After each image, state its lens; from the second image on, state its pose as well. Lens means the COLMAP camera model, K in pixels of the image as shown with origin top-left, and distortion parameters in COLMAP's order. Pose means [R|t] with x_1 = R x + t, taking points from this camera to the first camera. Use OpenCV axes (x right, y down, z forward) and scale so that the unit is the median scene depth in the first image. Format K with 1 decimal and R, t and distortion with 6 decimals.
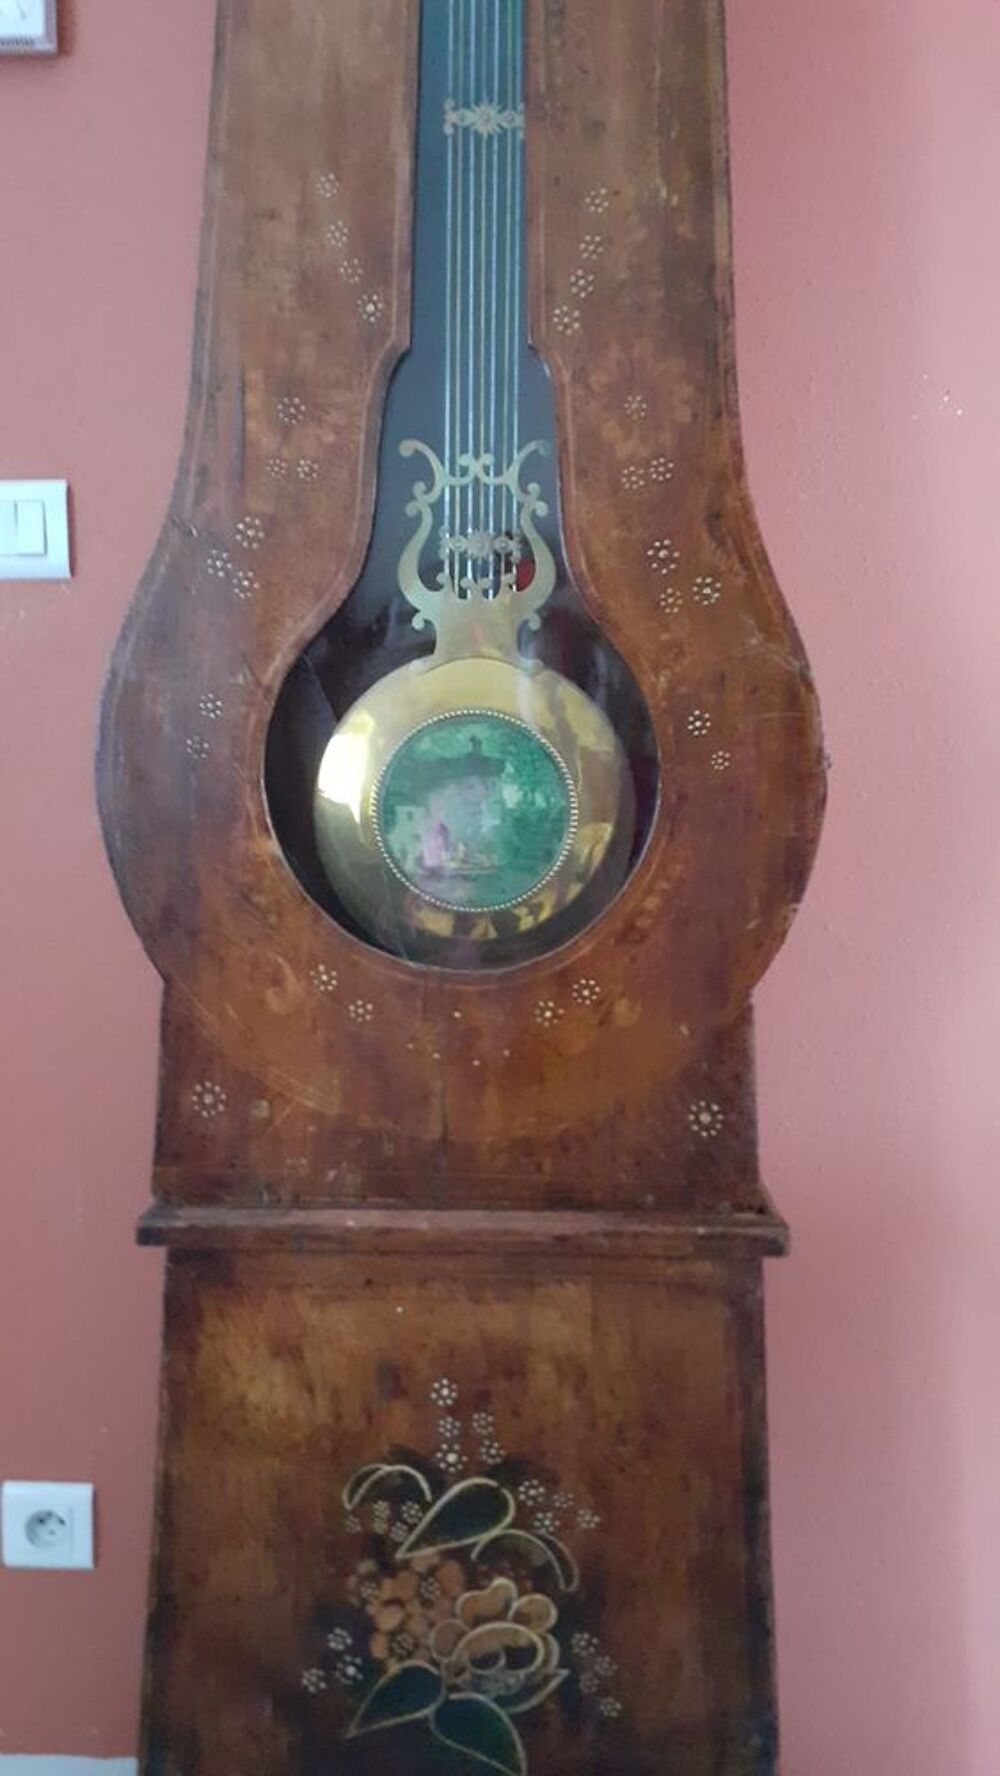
lens RADIAL K [[1478.9, 0, 501.5], [0, 1478.9, 883.1], [0, 0, 1]] dist [0.063348, -0.148863]
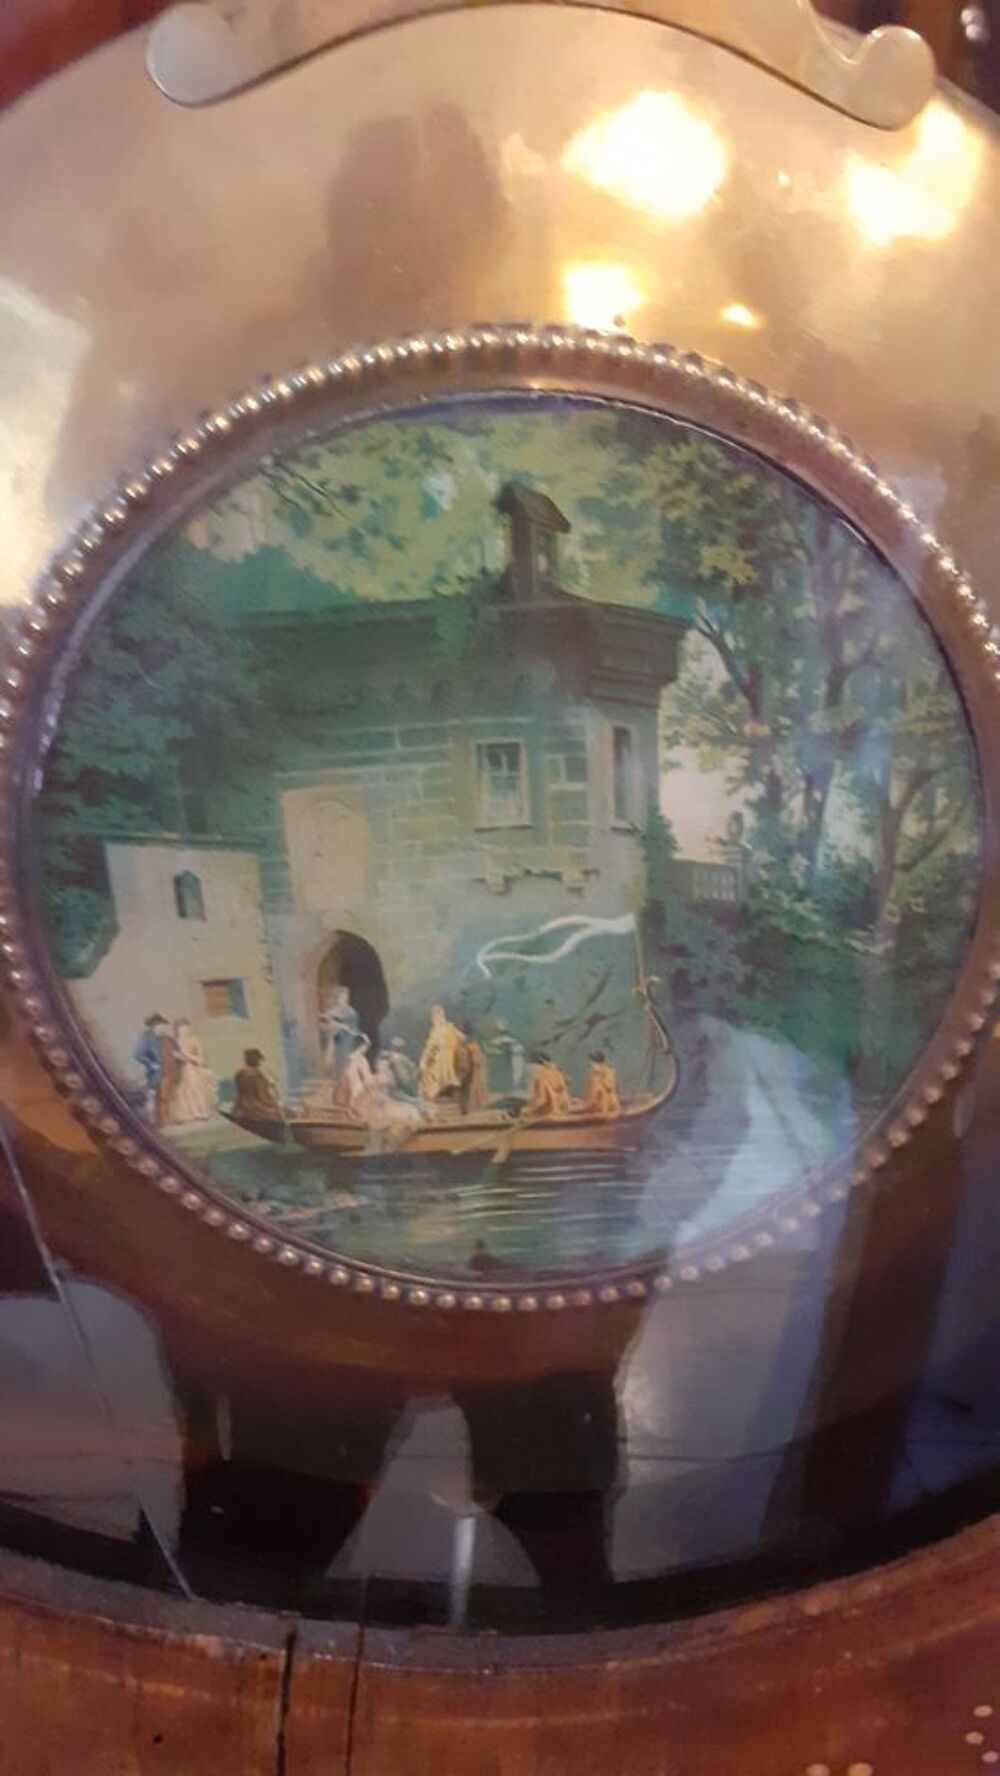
lens RADIAL K [[1478.9, 0, 501.5], [0, 1478.9, 878.5], [0, 0, 1]] dist [0.063348, -0.148863]
pose [[0.996140, -0.007888, 0.087424, -0.037580], [-0.016337, 0.961894, 0.272934, -0.103798], [-0.086246, -0.273309, 0.958052, 0.820759]]
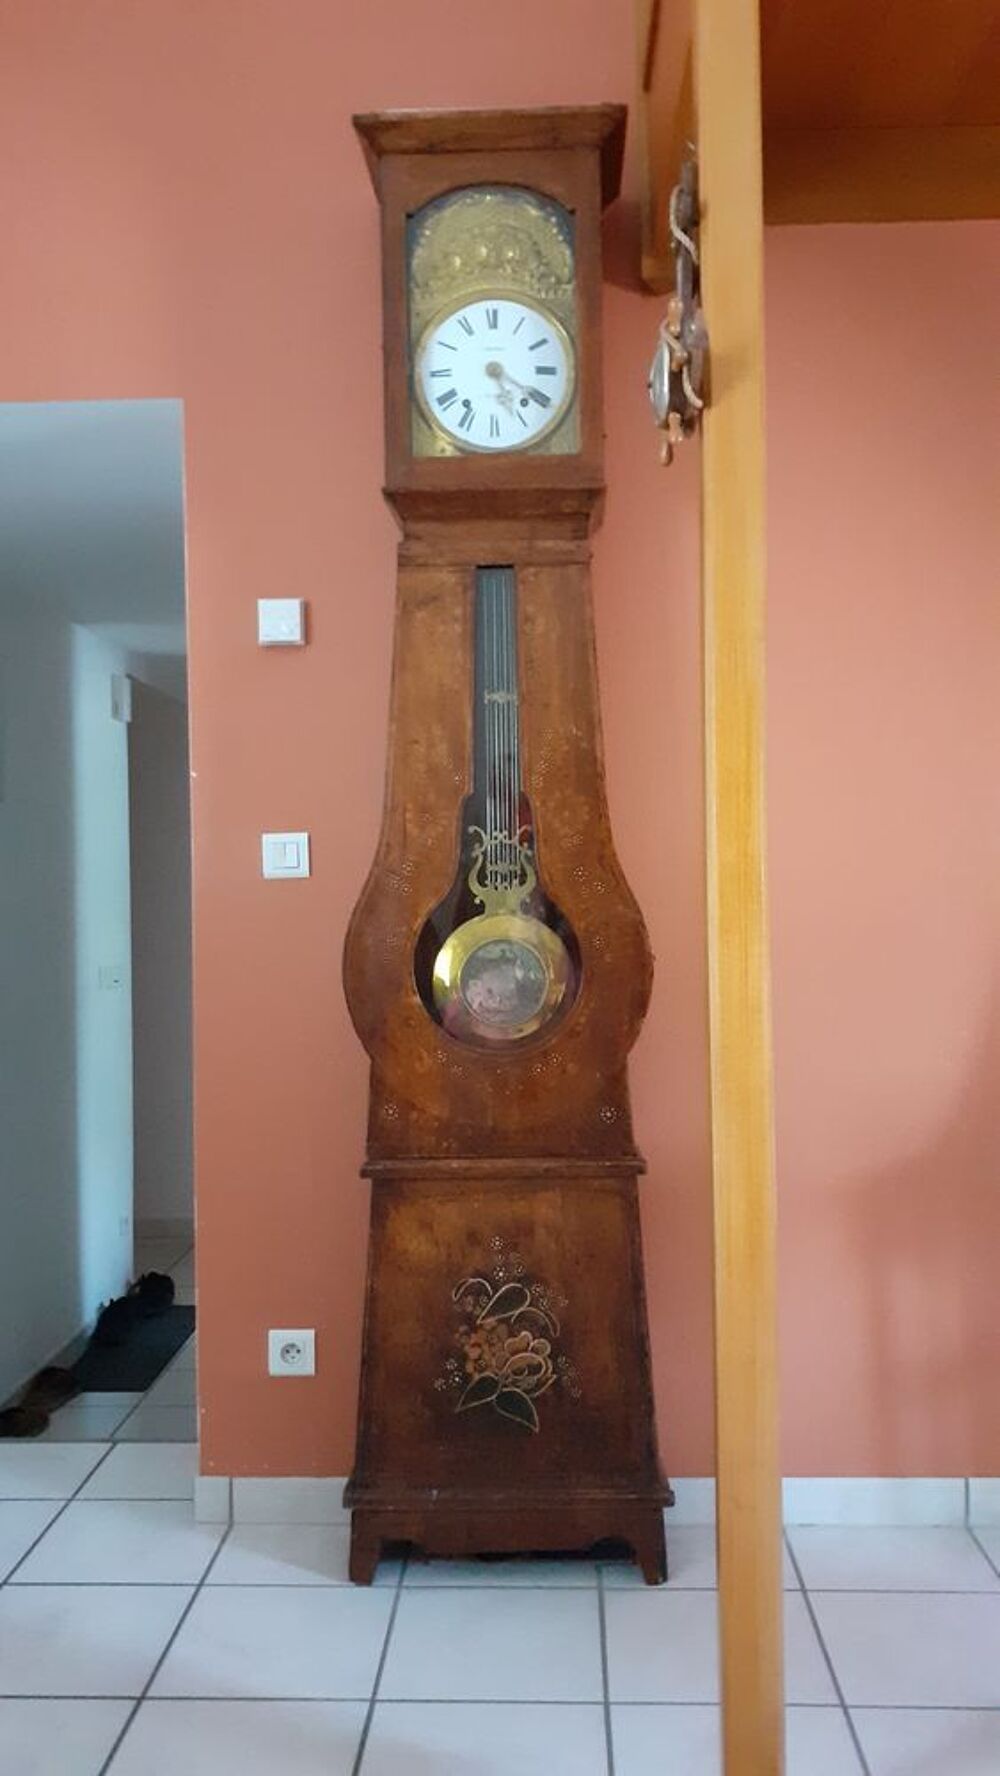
lens RADIAL K [[1478.9, 0, 505.6], [0, 1478.9, 891.0], [0, 0, 1]] dist [0.063348, -0.148863]
pose [[0.999625, -0.026533, 0.006790, -0.027203], [0.027080, 0.994603, -0.100160, 0.040869], [-0.004096, 0.100307, 0.994948, -1.293209]]
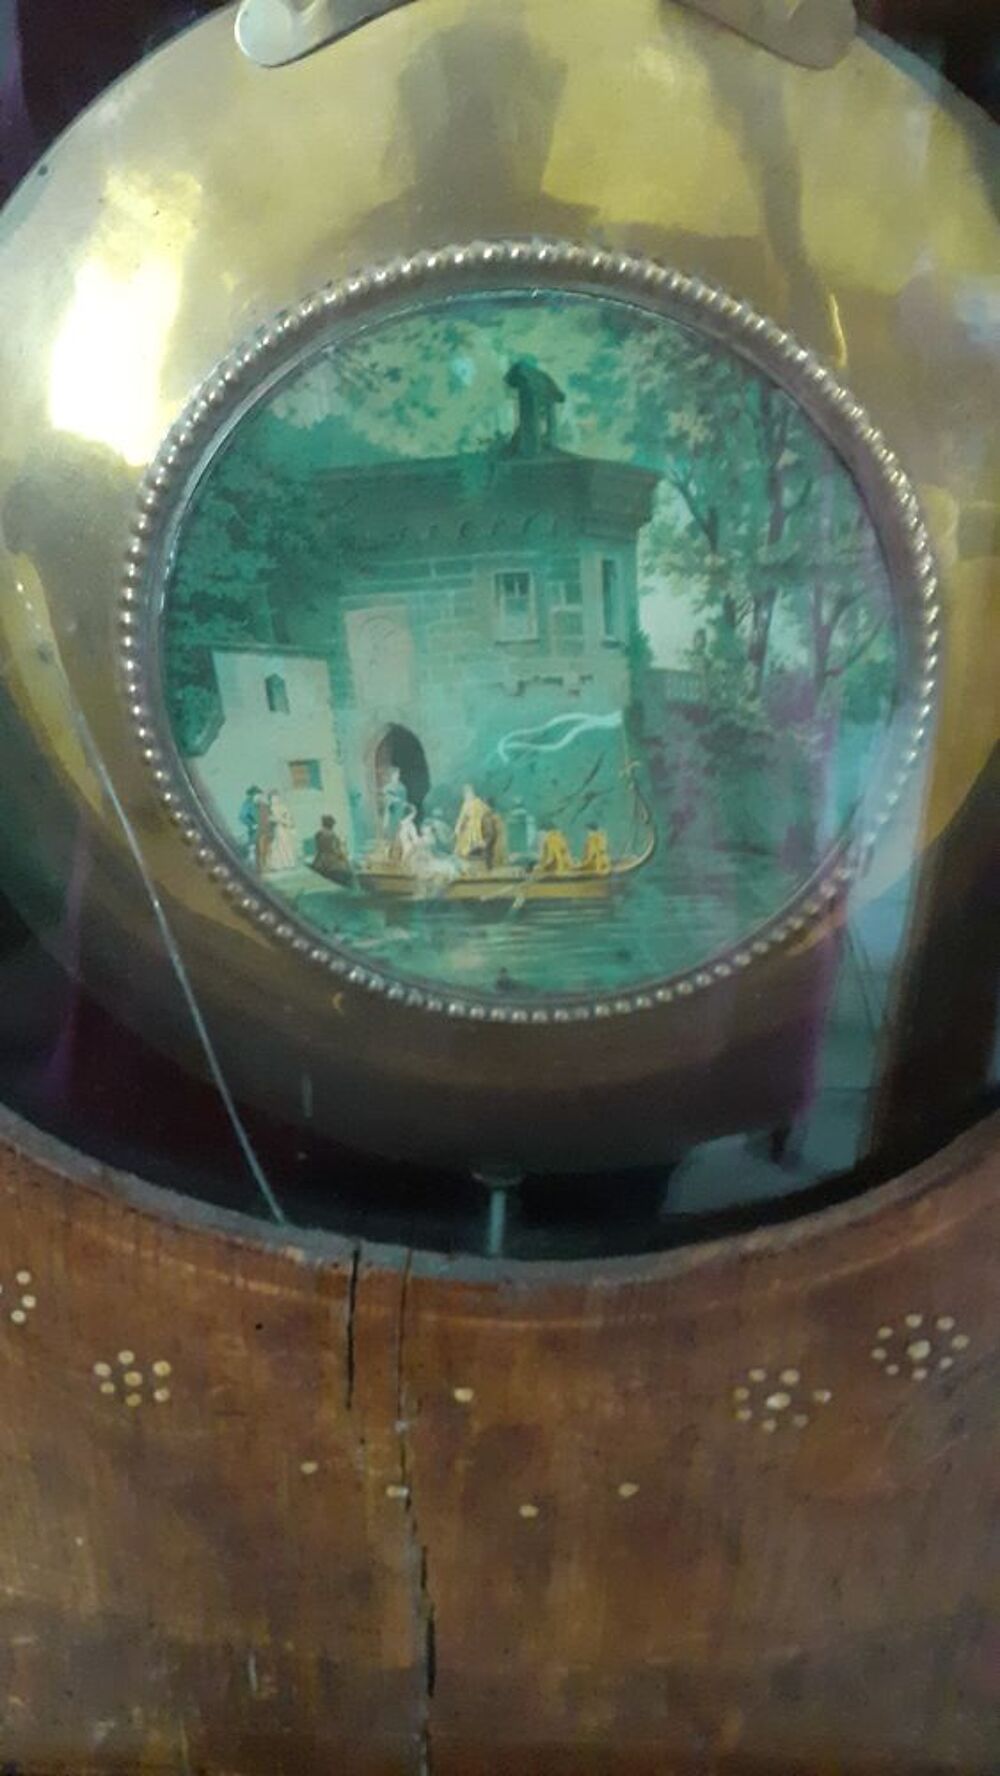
lens RADIAL K [[1478.9, 0, 490.4], [0, 1478.9, 905.1], [0, 0, 1]] dist [0.063348, -0.148863]
pose [[0.999912, 0.003121, -0.012867, -0.020898], [0.001913, 0.927577, 0.373628, -0.109263], [0.013102, -0.373620, 0.927489, 0.759223]]
